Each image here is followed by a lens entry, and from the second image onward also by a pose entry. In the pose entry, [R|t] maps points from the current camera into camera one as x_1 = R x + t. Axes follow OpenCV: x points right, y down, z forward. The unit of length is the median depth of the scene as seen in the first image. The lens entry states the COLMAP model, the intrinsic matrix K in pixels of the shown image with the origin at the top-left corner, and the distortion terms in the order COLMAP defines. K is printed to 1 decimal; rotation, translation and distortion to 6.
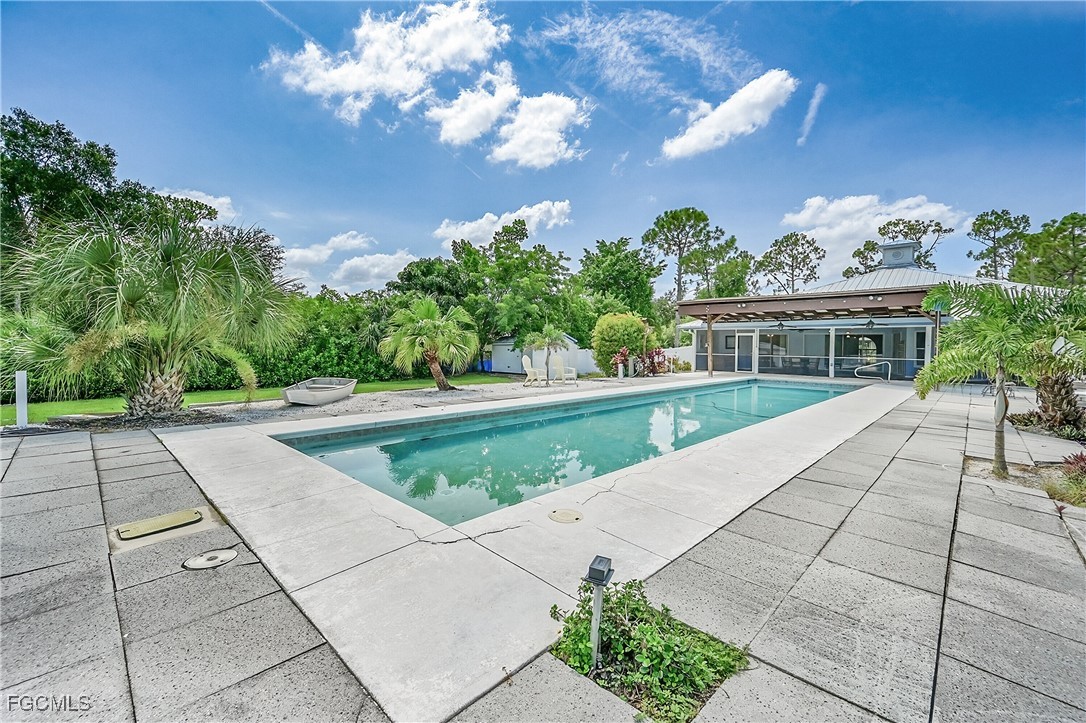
lens RADIAL K [[454.7, 0, 542.3], [0, 454.7, 346.1], [0, 0, 1]] dist [-0.002836, -0.000074]
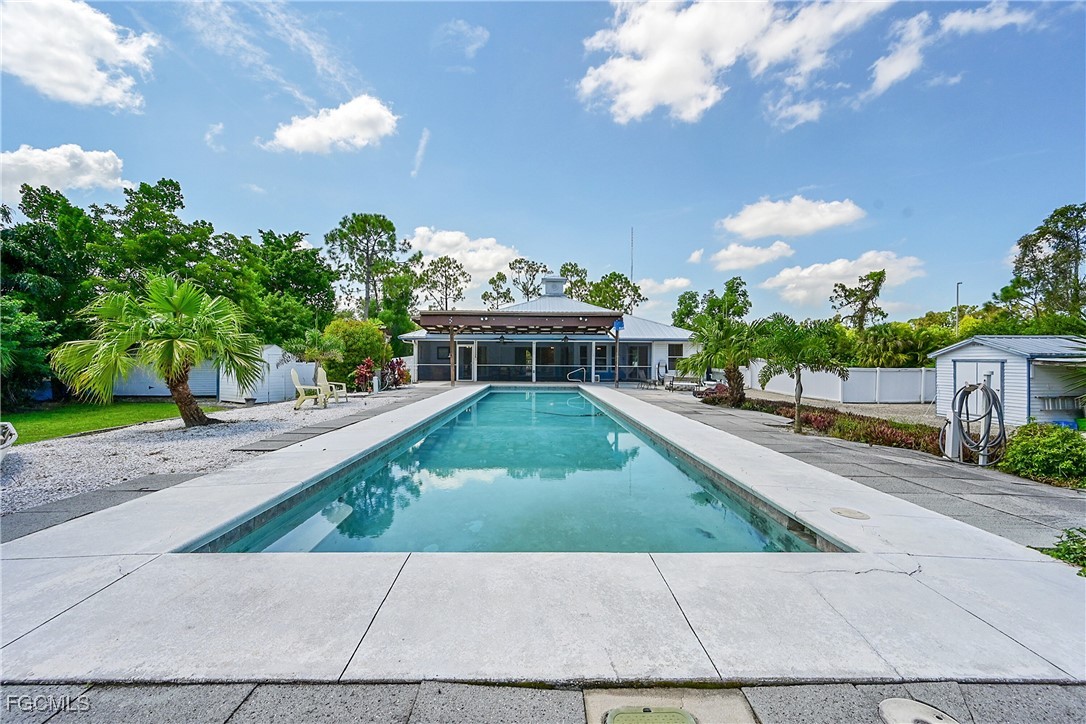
lens RADIAL K [[455.2, 0, 509.2], [0, 455.2, 361.3], [0, 0, 1]] dist [-0.003235, -0.000221]
pose [[0.709141, -0.008315, 0.705018, -0.147232], [0.002229, 0.999952, 0.009551, 0.000998], [-0.705063, -0.005201, 0.709126, 0.095916]]
